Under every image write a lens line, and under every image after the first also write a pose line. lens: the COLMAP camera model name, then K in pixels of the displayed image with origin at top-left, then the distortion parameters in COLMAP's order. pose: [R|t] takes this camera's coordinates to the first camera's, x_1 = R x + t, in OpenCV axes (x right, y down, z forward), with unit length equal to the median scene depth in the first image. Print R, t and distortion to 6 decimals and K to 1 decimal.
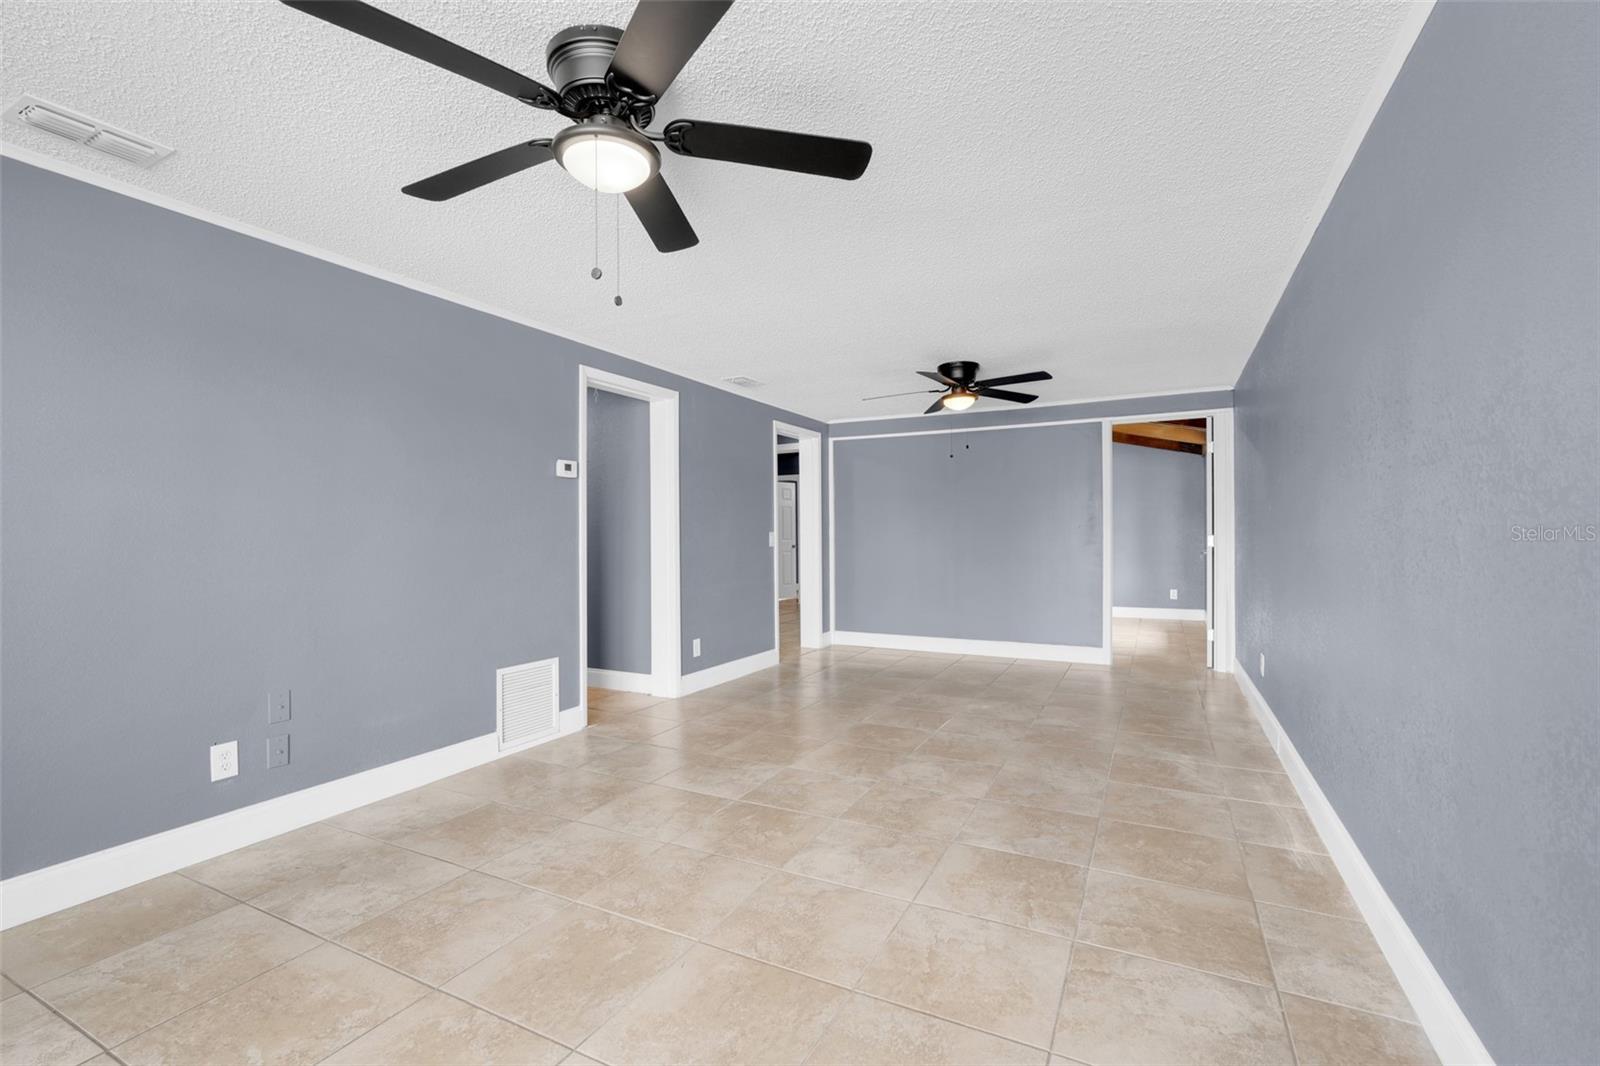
lens RADIAL K [[707.7, 0, 778.8], [0, 707.7, 536.5], [0, 0, 1]] dist [-0.000493, 0.000102]
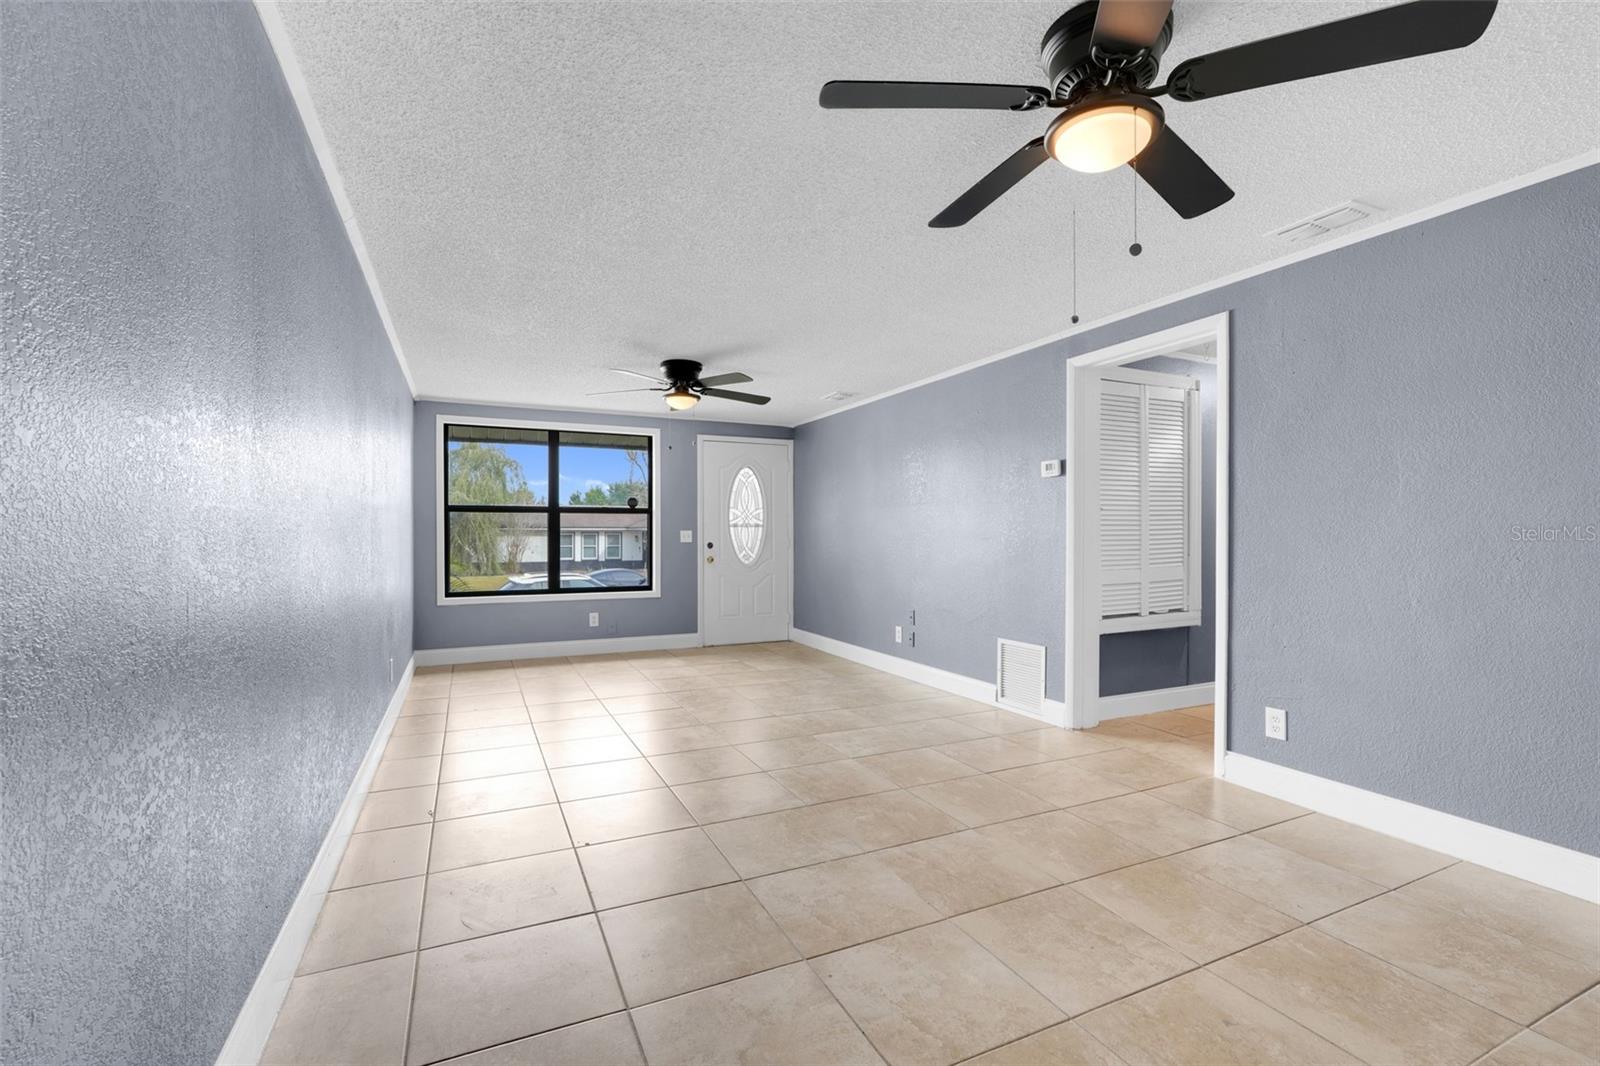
lens RADIAL K [[707.7, 0, 778.8], [0, 707.7, 536.5], [0, 0, 1]] dist [-0.000493, 0.000102]
pose [[-0.621234, 0.015283, -0.783476, 0.837663], [0.006430, 0.999876, 0.014406, -0.015539], [0.783599, 0.003912, -0.621255, 1.468553]]
